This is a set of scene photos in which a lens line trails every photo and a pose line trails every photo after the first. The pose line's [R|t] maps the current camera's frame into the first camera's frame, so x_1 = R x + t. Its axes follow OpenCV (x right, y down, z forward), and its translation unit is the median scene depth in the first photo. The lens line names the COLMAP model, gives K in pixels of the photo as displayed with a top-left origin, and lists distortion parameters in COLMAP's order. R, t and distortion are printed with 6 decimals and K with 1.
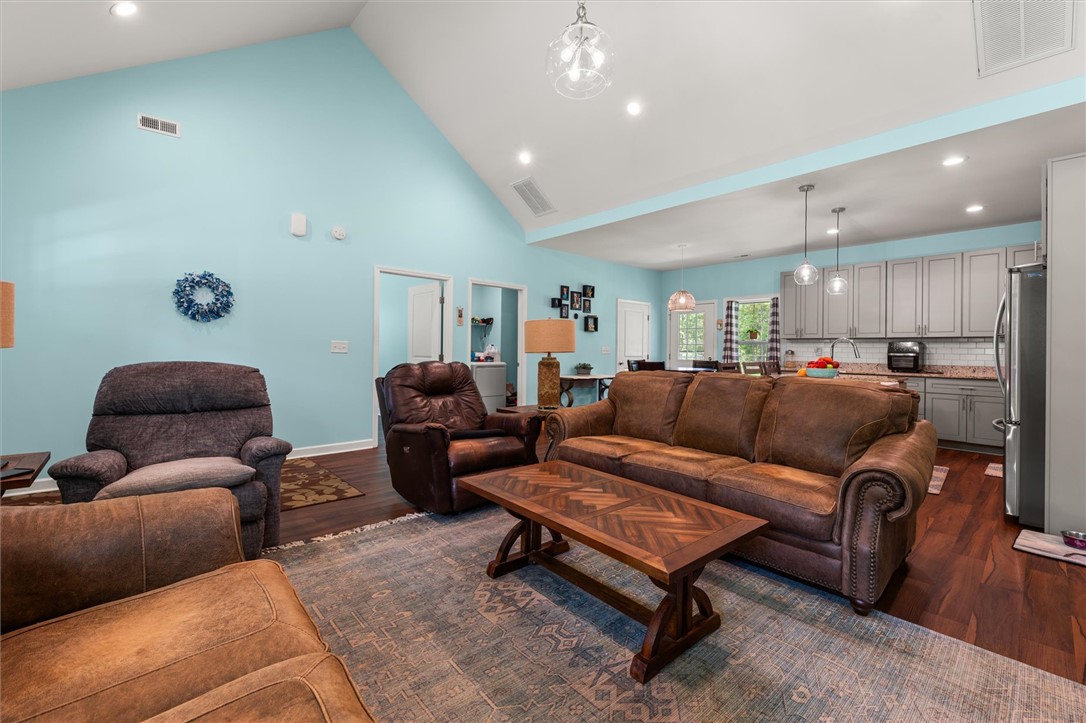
lens RADIAL K [[450.8, 0, 539.0], [0, 450.8, 352.4], [0, 0, 1]] dist [-0.000414, -0.000172]
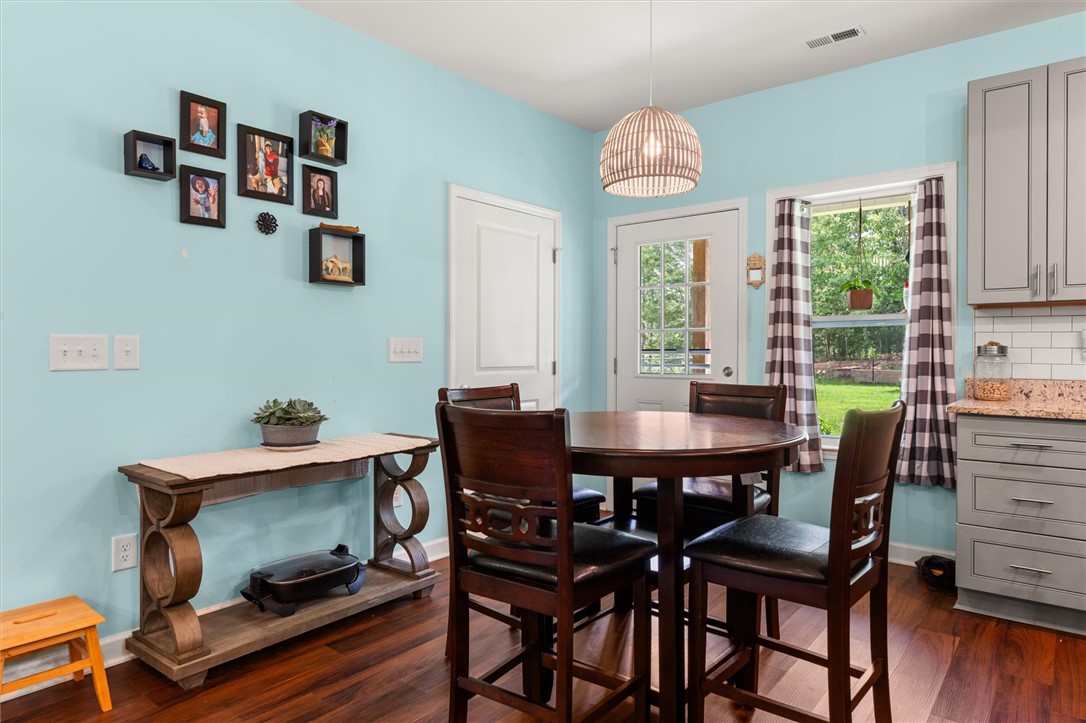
lens RADIAL K [[659.0, 0, 544.5], [0, 659.0, 356.3], [0, 0, 1]] dist [0.000651, -0.005056]
pose [[0.987262, -0.013383, 0.158537, 0.184517], [0.012592, 0.999903, 0.005994, -0.002440], [-0.158602, -0.003921, 0.987335, 0.600760]]
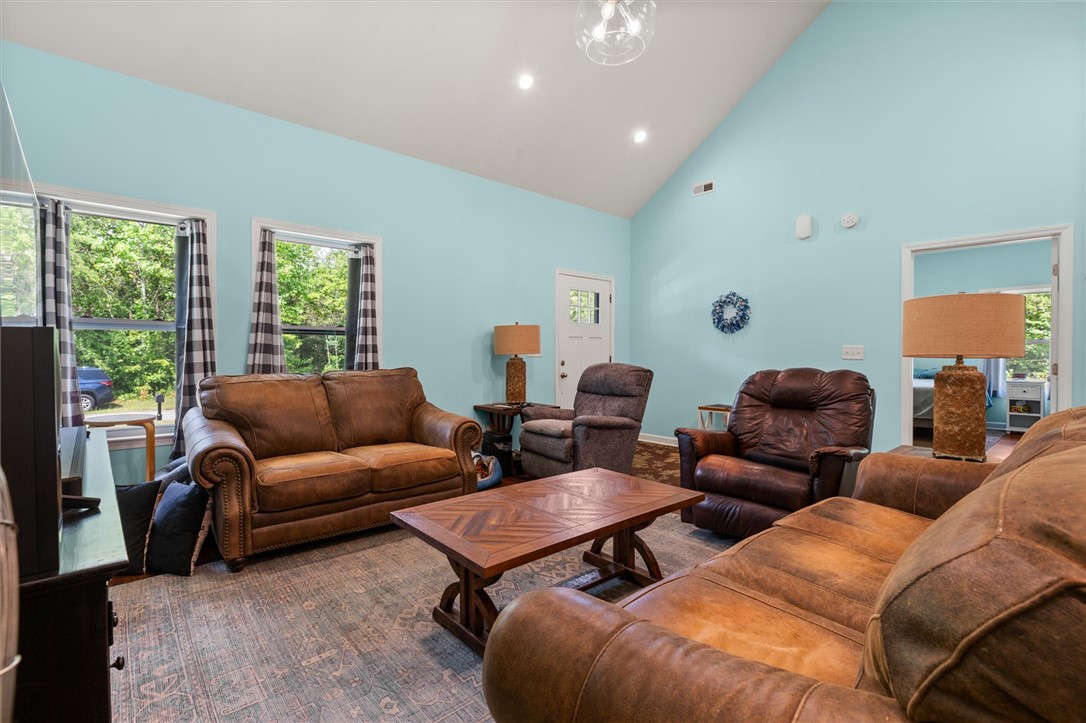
lens RADIAL K [[507.3, 0, 542.4], [0, 507.3, 356.5], [0, 0, 1]] dist [0.000602, 0.000470]
pose [[-0.005846, -0.006178, -0.999964, 0.346823], [-0.008733, 0.999943, -0.006126, 0.004425], [0.999945, 0.008697, -0.005900, 0.276346]]
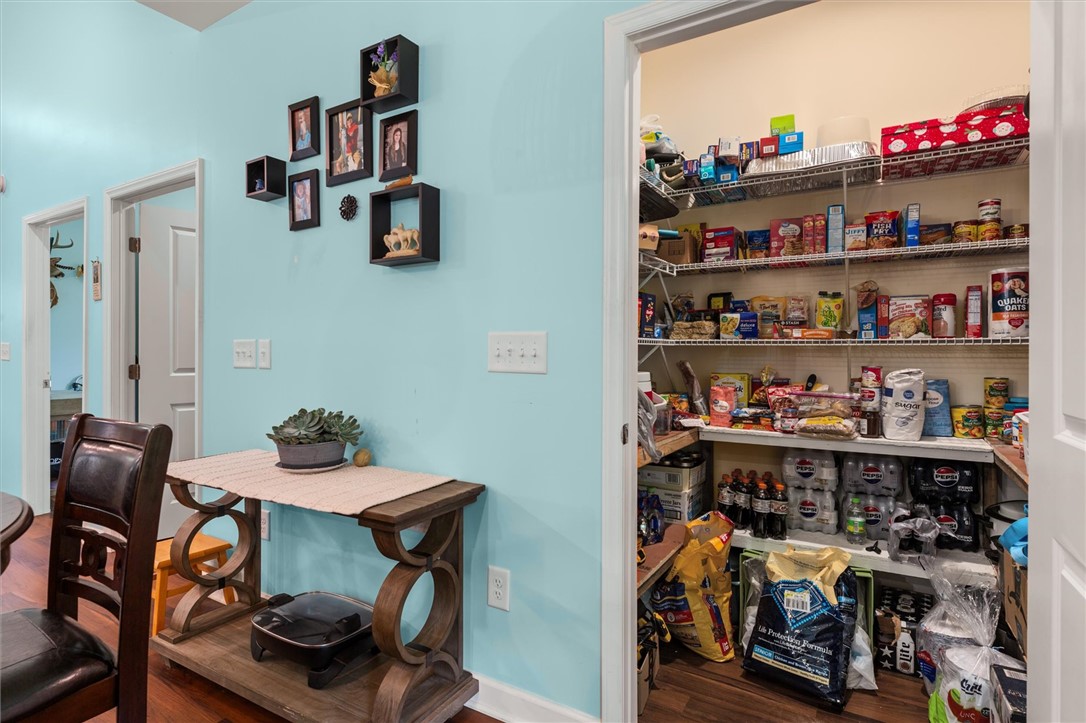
lens RADIAL K [[557.9, 0, 540.8], [0, 557.9, 351.6], [0, 0, 1]] dist [-0.002810, -0.000332]
pose [[0.289134, -0.011681, -0.957217, 0.393900], [-0.001473, 0.999919, -0.012647, -0.002373], [0.957288, 0.005067, 0.289093, 1.030692]]
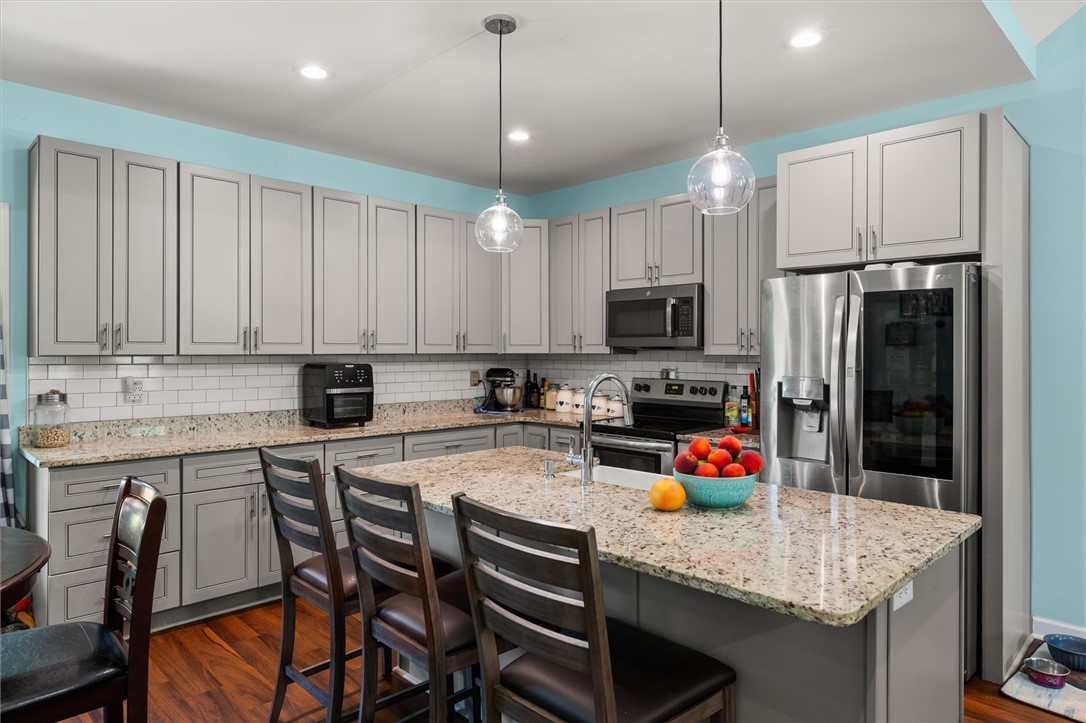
lens RADIAL K [[659.0, 0, 539.8], [0, 659.0, 353.8], [0, 0, 1]] dist [0.000651, -0.005056]
pose [[-0.042264, -0.014657, 0.998999, 0.082097], [0.005856, 0.999872, 0.014917, -0.035381], [-0.999089, 0.006481, -0.042173, 0.670612]]
